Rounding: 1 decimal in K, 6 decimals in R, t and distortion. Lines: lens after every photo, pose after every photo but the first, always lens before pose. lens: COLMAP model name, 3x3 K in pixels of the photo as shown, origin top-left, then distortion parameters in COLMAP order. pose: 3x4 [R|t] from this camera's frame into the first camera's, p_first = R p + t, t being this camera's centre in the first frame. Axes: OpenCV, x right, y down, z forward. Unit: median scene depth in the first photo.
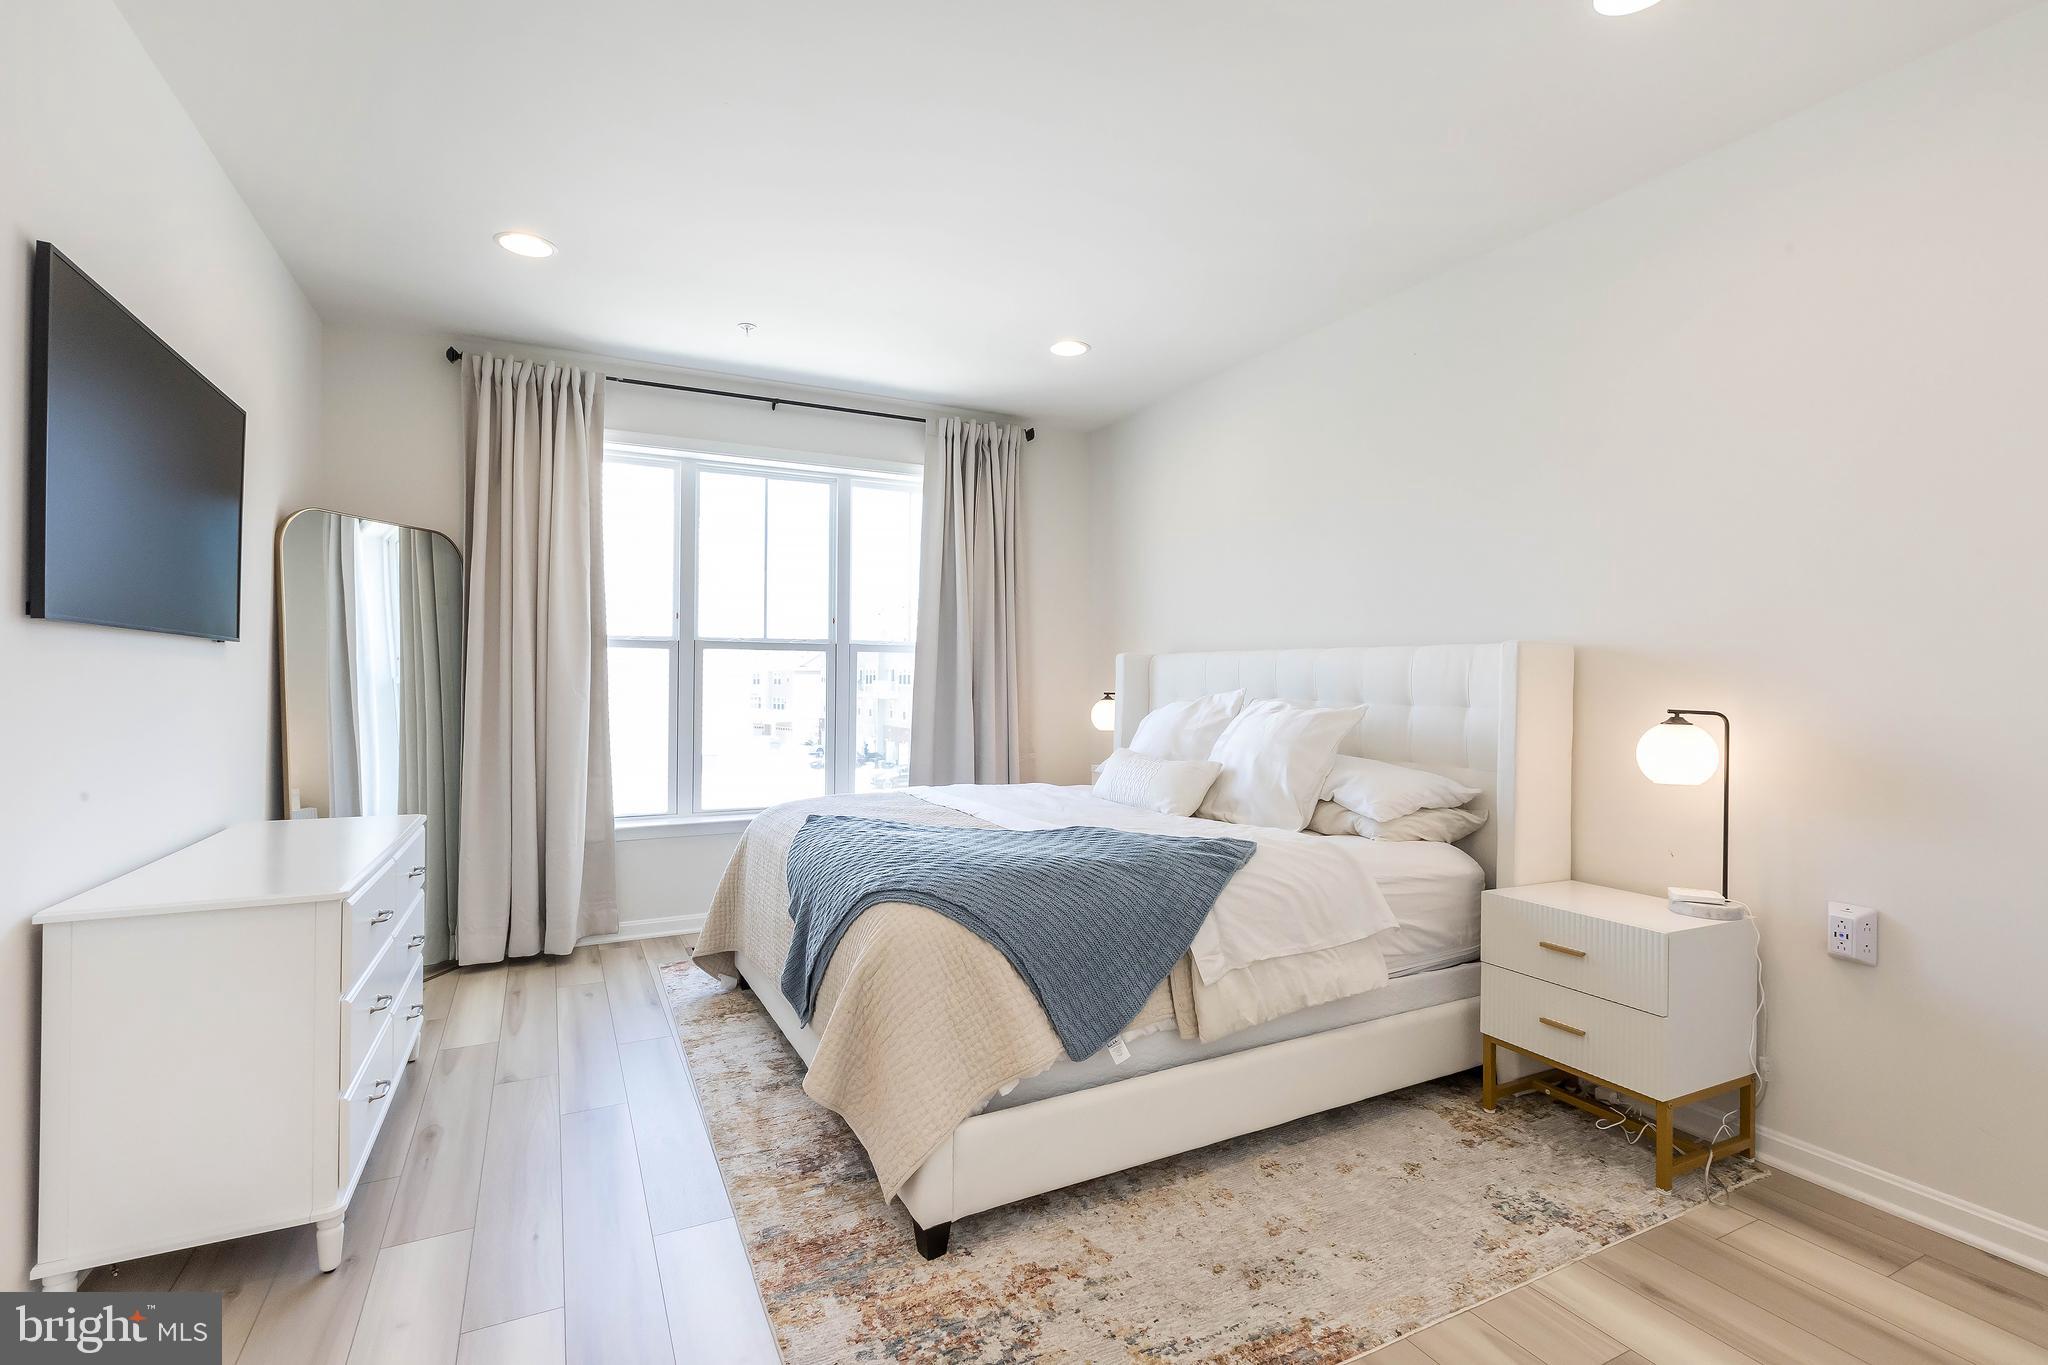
lens RADIAL K [[934.2, 0, 1021.3], [0, 934.2, 678.2], [0, 0, 1]] dist [-0.001304, -0.001368]
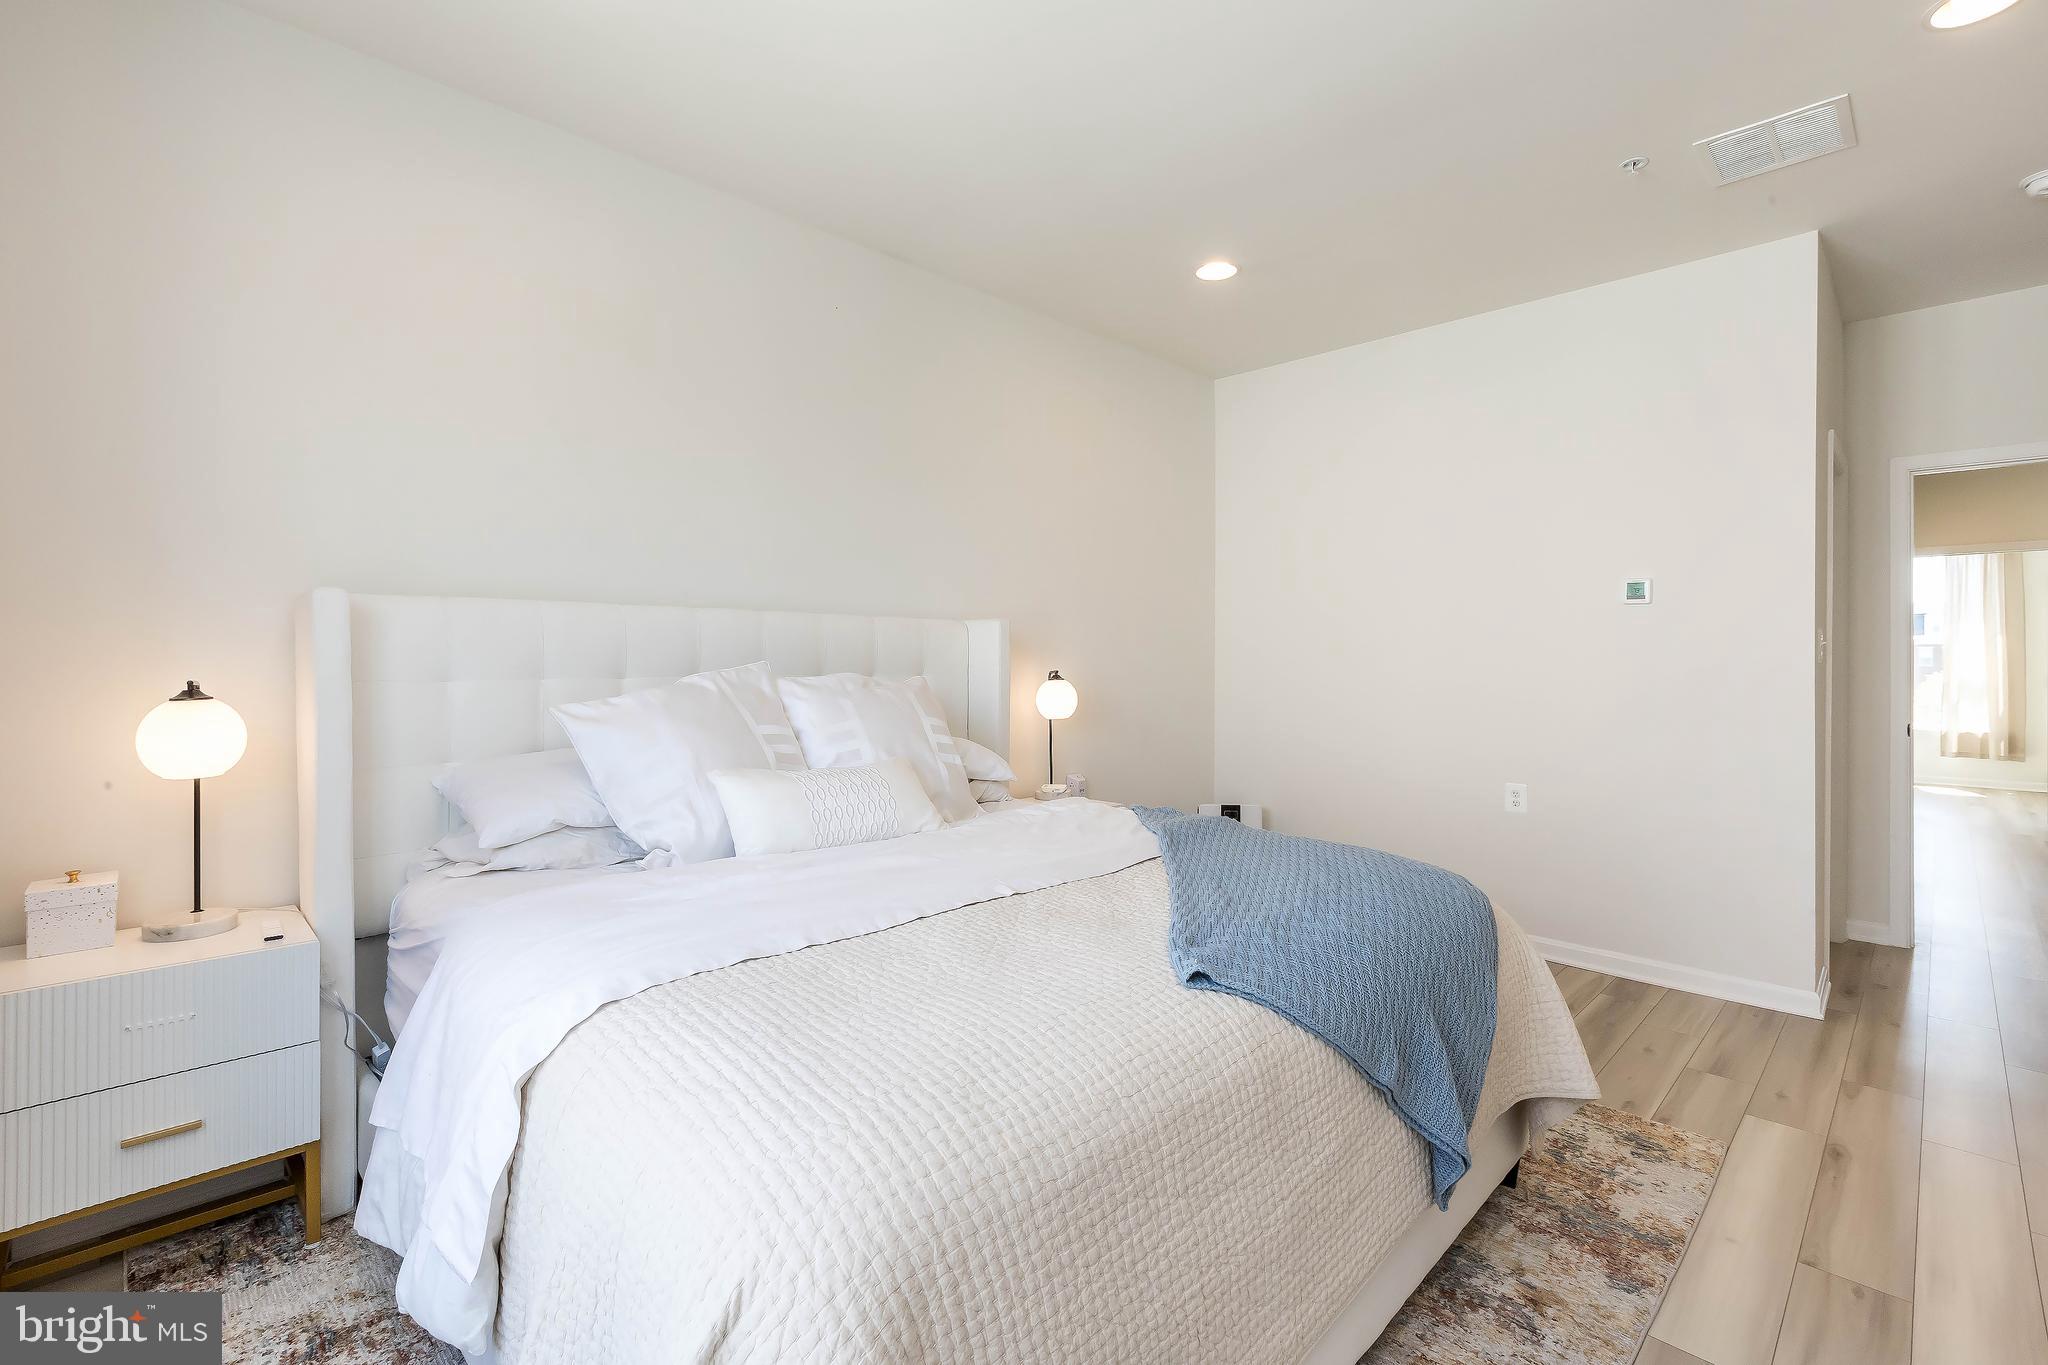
lens RADIAL K [[934.2, 0, 1054.5], [0, 934.2, 655.9], [0, 0, 1]] dist [-0.001304, -0.001368]
pose [[-0.334669, -0.016788, 0.942186, -0.475685], [-0.007327, 0.999857, 0.015213, -0.007495], [-0.942307, -0.001812, -0.334744, 0.943855]]
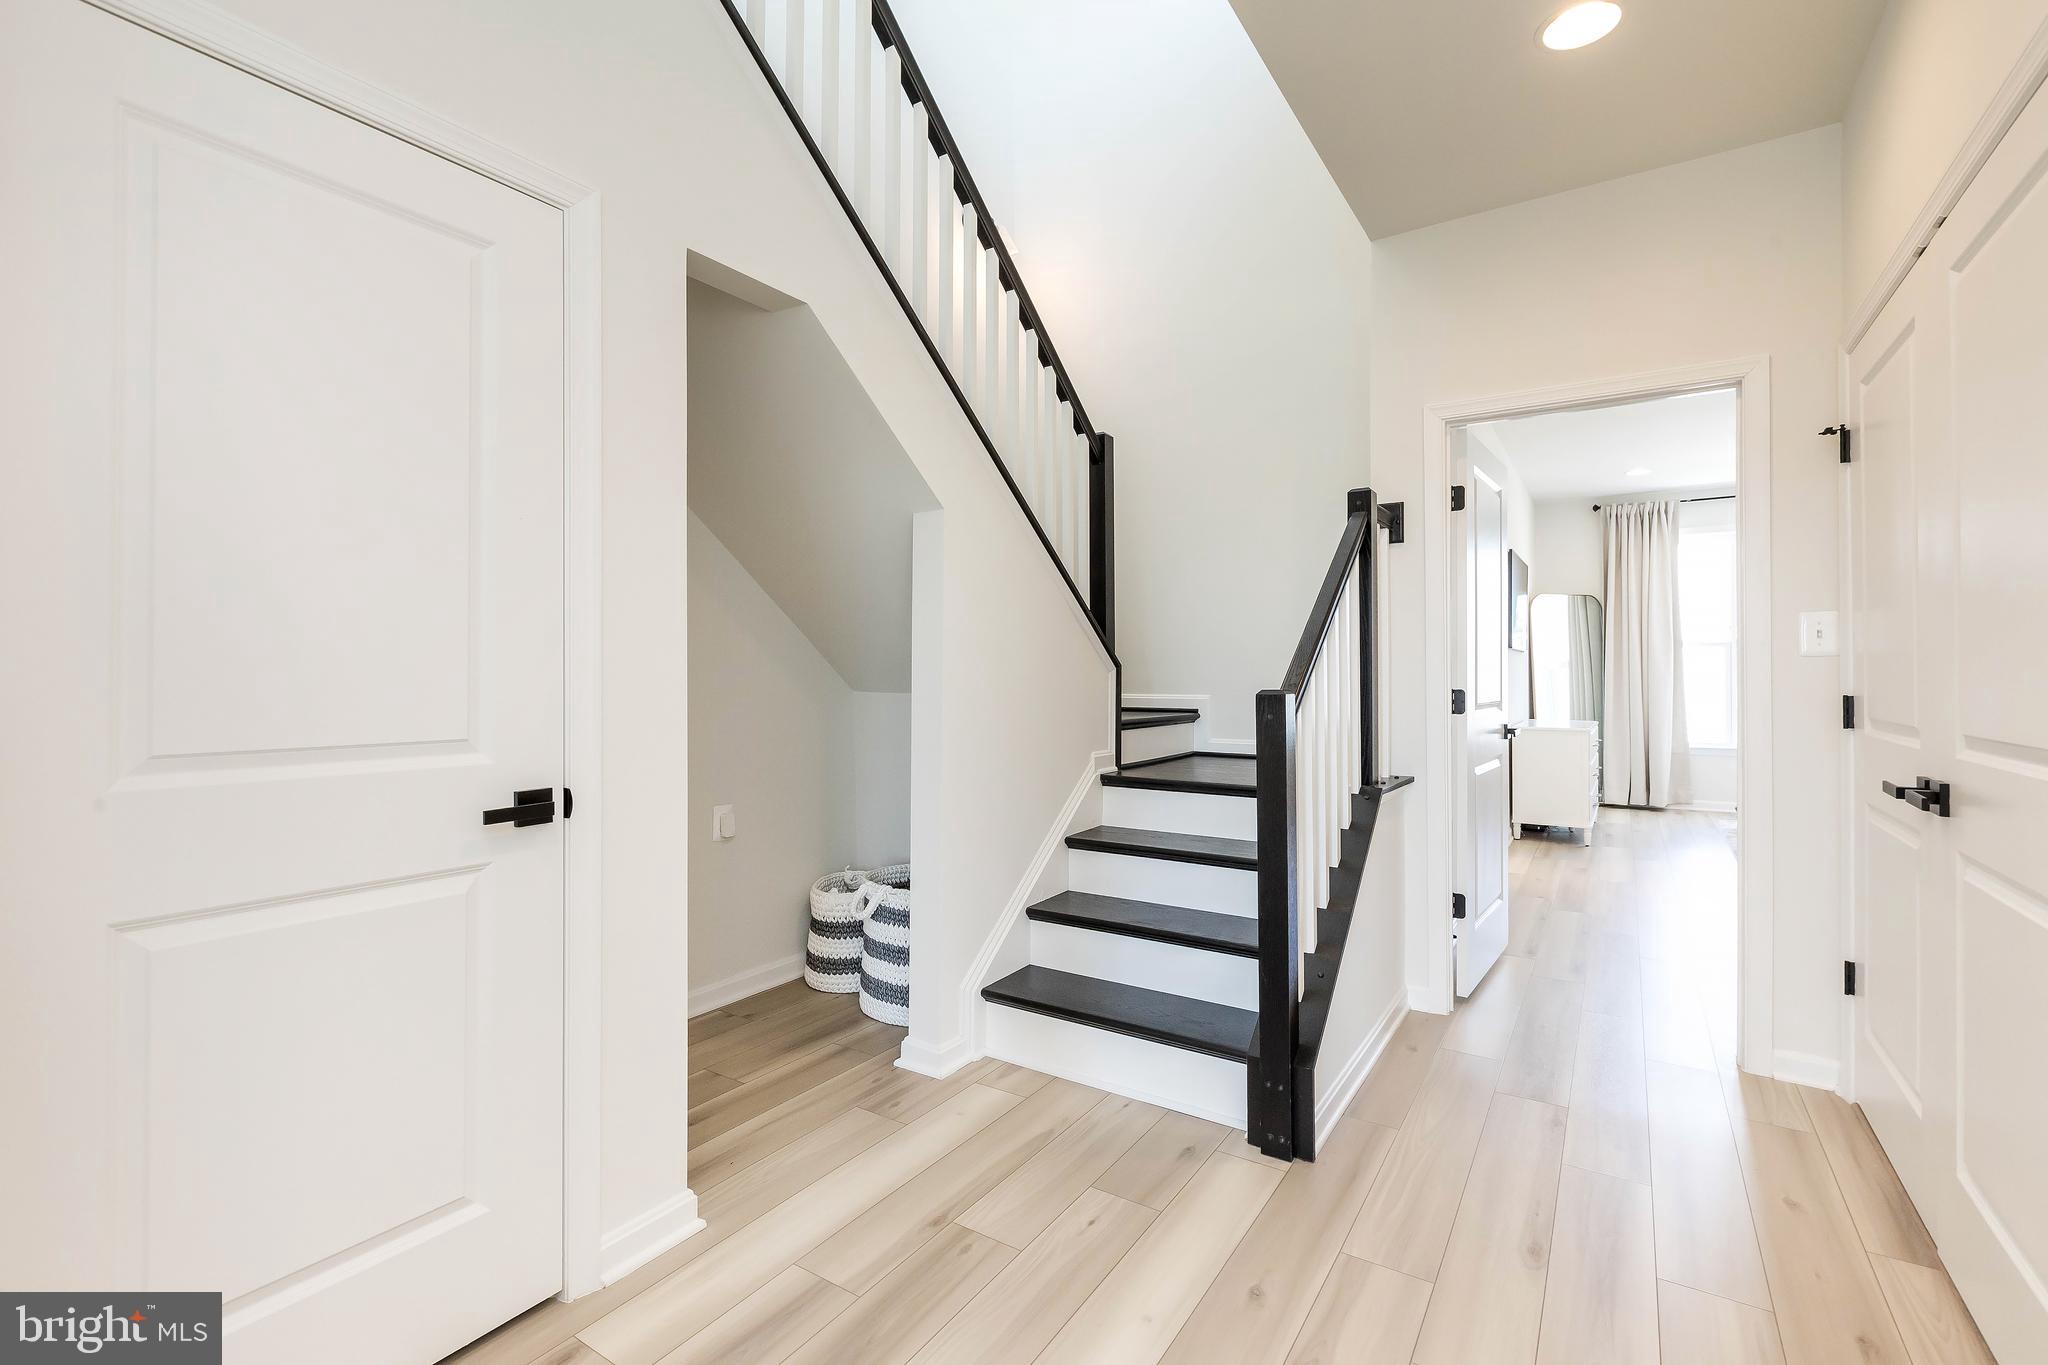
lens RADIAL K [[934.2, 0, 1008.3], [0, 934.2, 673.0], [0, 0, 1]] dist [-0.001304, -0.001368]
pose [[0.500221, -0.016358, -0.865743, 0.508606], [0.006371, 0.999864, -0.015211, 0.038612], [0.865874, 0.002093, 0.500257, -1.129450]]
